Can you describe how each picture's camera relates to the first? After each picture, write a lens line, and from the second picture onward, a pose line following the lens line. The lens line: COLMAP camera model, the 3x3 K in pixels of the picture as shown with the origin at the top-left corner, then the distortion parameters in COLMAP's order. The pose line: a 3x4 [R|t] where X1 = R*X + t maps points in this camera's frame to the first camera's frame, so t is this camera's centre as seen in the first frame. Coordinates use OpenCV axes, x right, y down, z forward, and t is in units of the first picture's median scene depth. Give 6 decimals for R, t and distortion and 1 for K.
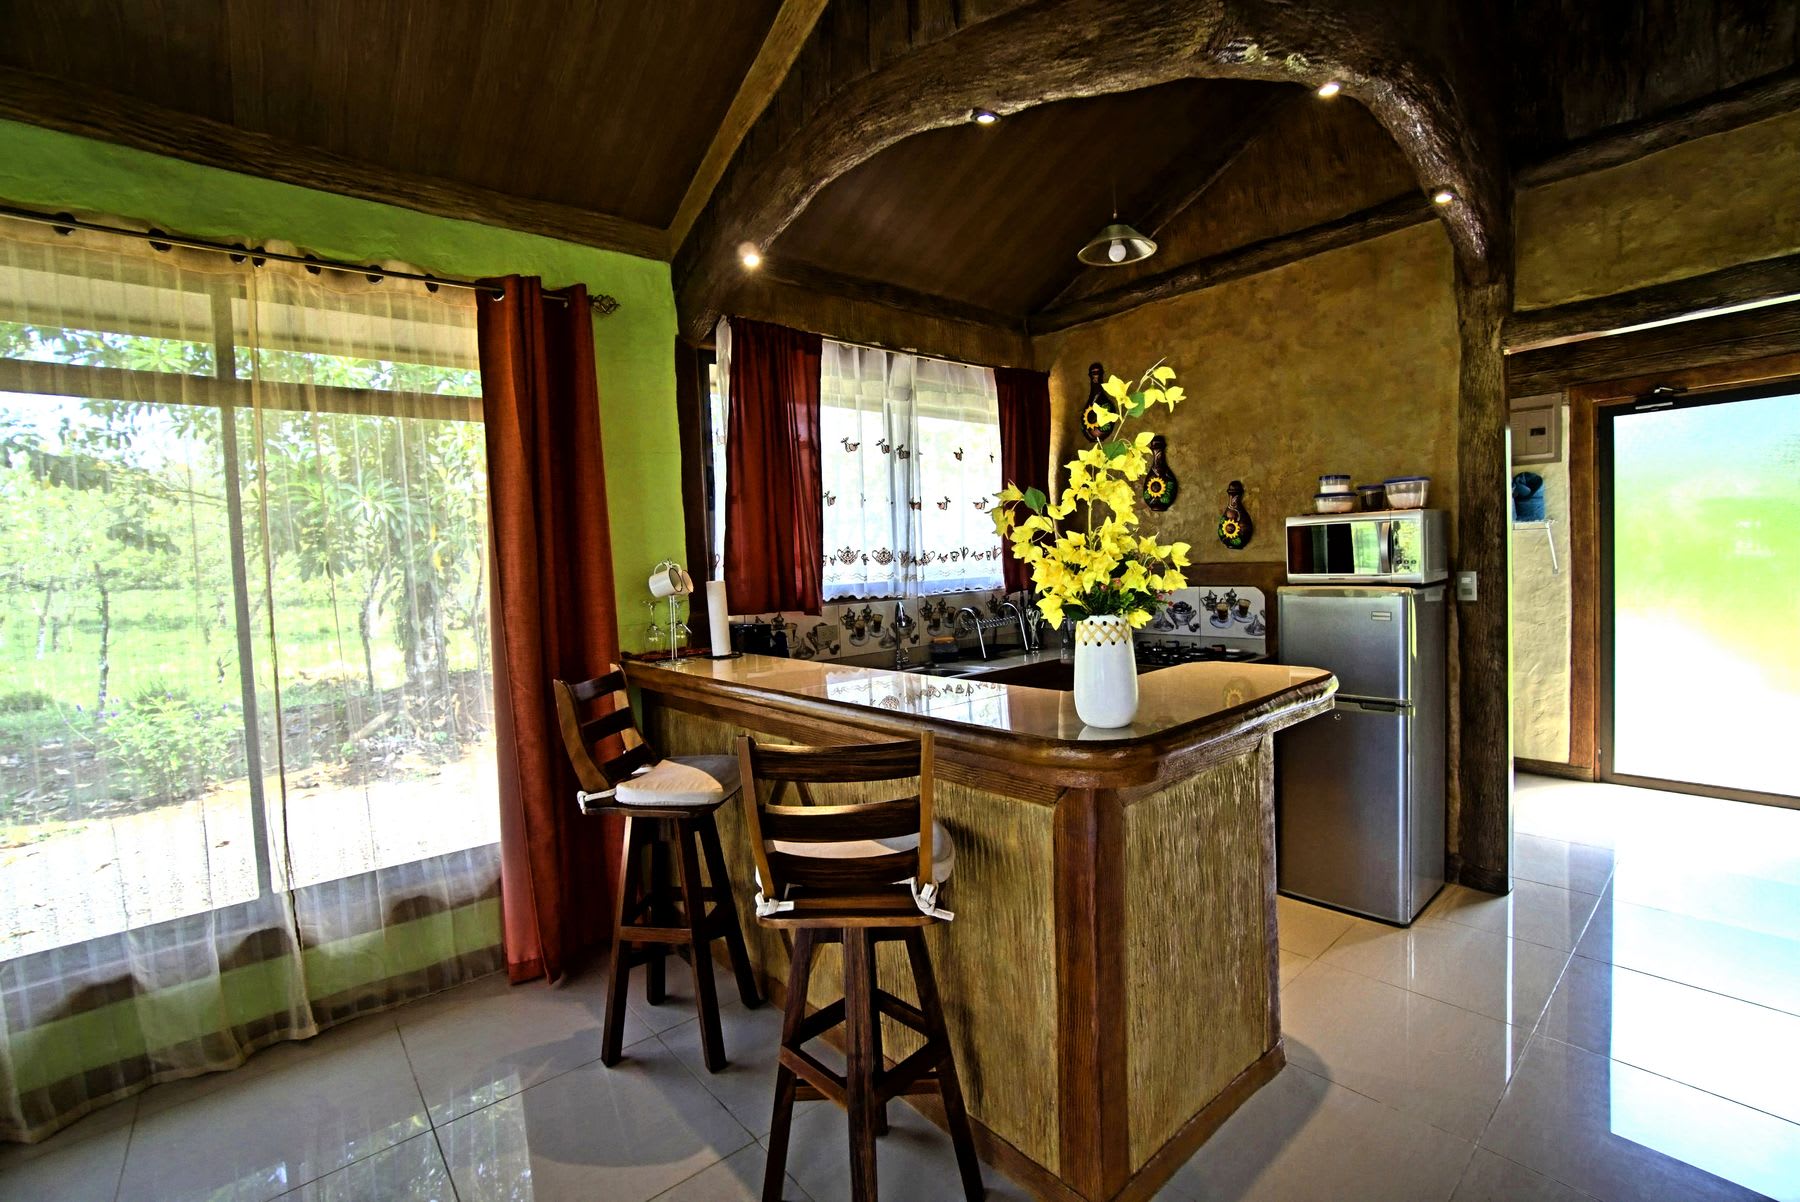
lens RADIAL K [[794.3, 0, 900.0], [0, 794.3, 601.0], [0, 0, 1]] dist [-0.040947, 0.000221]
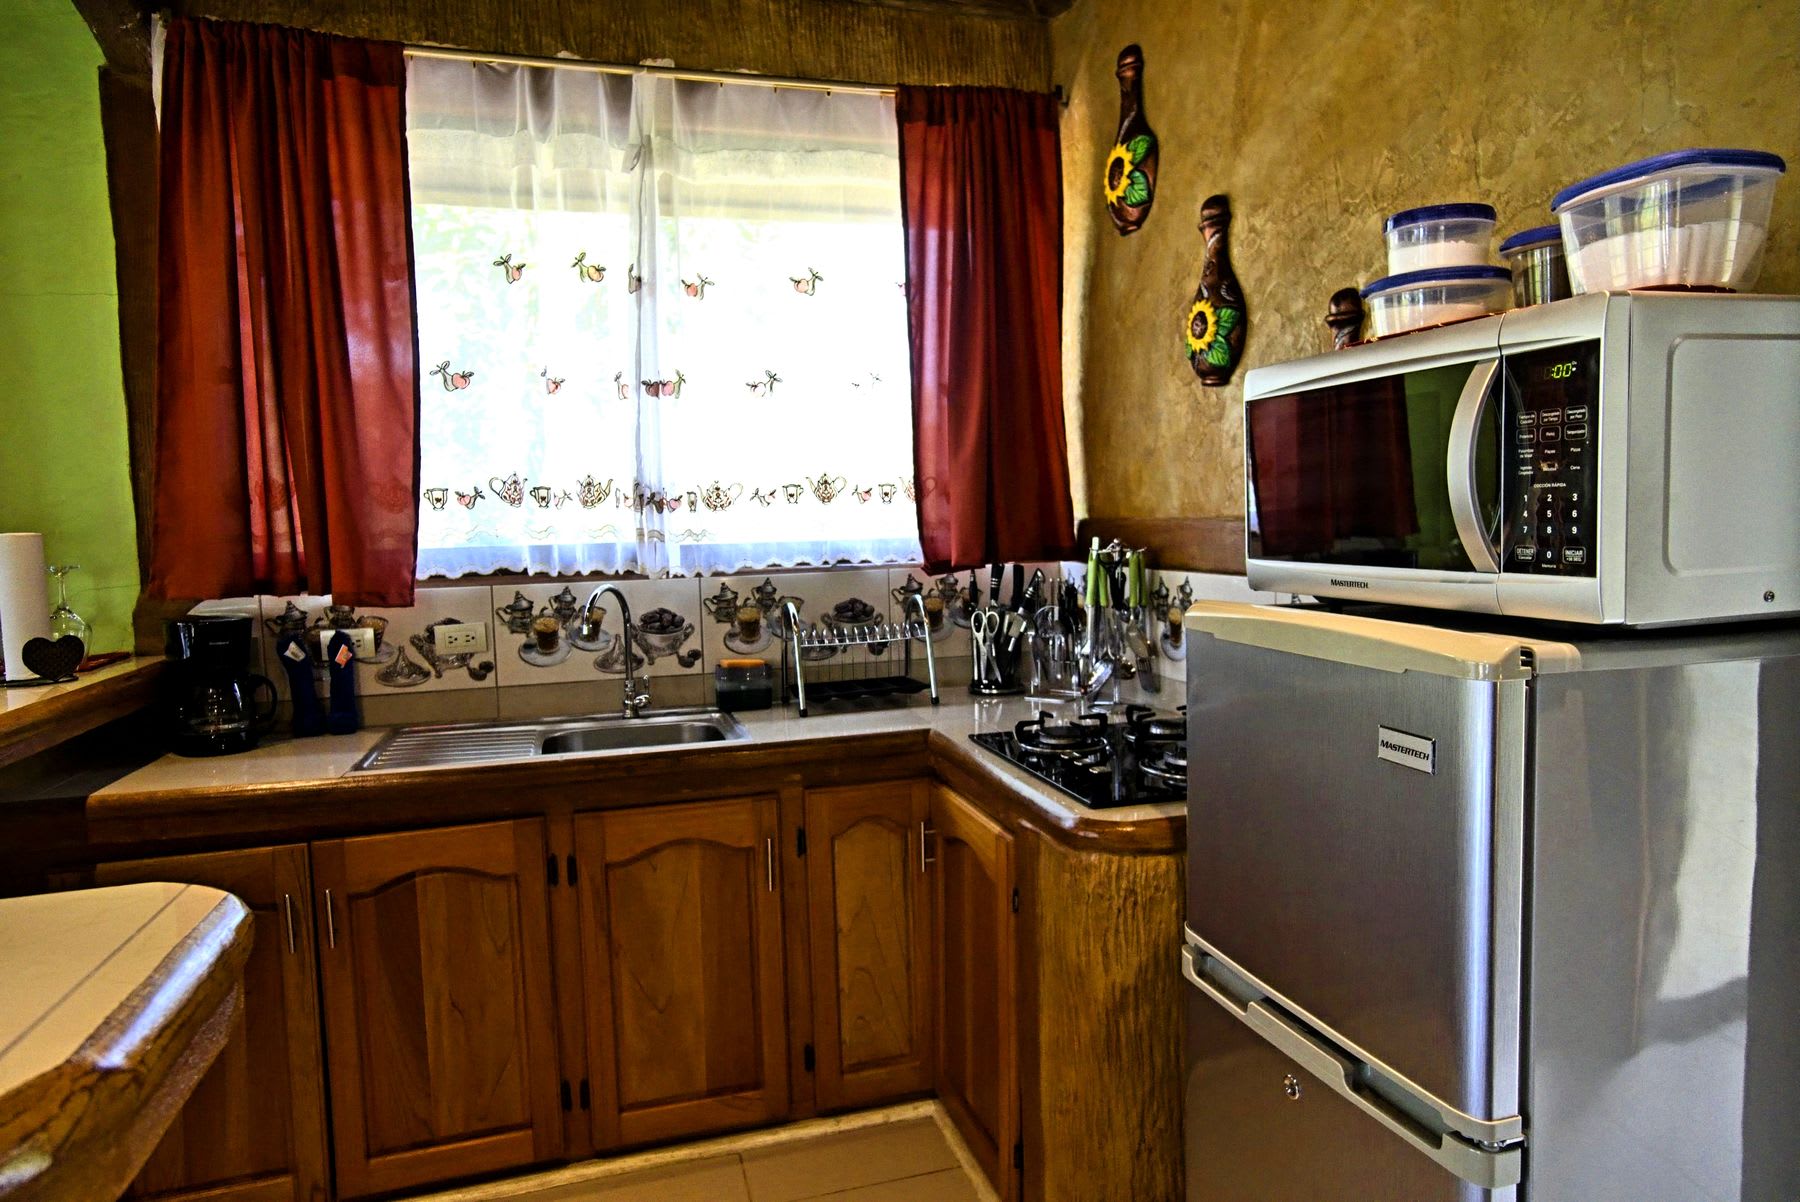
lens RADIAL K [[1084.4, 0, 900.0], [0, 1084.4, 601.0], [0, 0, 1]] dist [0.008426, 0.002568]
pose [[0.912645, 0.050631, -0.405605, 0.438386], [-0.034233, 0.998280, 0.047588, -0.026681], [0.407317, -0.029546, 0.912809, 0.452319]]
